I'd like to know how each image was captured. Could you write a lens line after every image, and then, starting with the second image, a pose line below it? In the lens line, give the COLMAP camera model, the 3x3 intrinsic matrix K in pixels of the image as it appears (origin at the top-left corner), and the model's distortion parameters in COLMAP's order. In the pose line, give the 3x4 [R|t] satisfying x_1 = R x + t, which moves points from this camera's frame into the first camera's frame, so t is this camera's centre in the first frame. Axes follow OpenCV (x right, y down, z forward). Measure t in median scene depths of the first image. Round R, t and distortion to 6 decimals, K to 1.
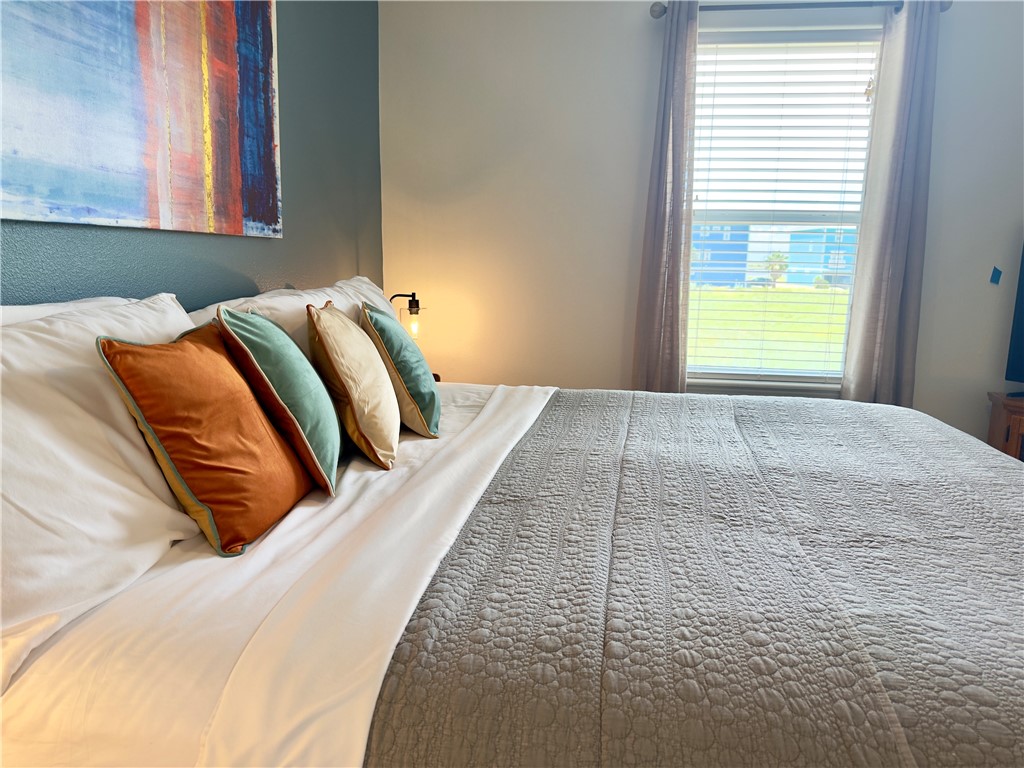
lens RADIAL K [[721.1, 0, 511.7], [0, 721.1, 383.2], [0, 0, 1]] dist [-0.007034, -0.004169]
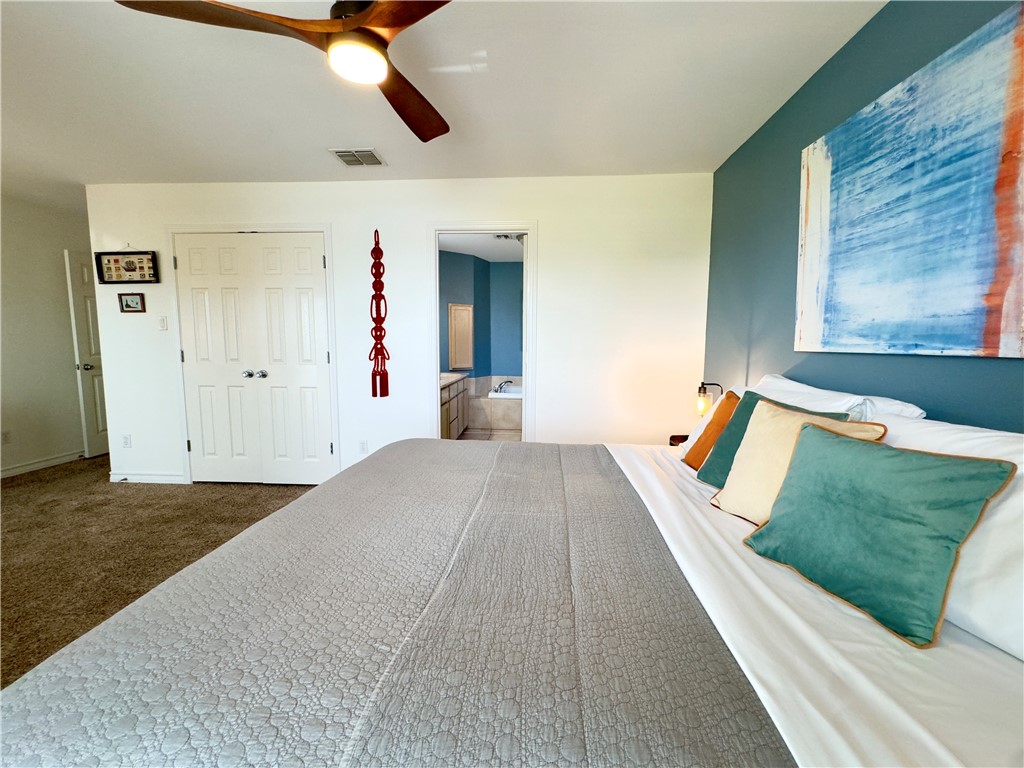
lens RADIAL K [[408.7, 0, 512.3], [0, 408.7, 381.0], [0, 0, 1]] dist [-0.001411, 0.000011]
pose [[-0.996048, -0.012647, -0.087914, 0.358562], [-0.035224, 0.964894, 0.260268, -0.364671], [0.081536, 0.262336, -0.961526, 1.792498]]
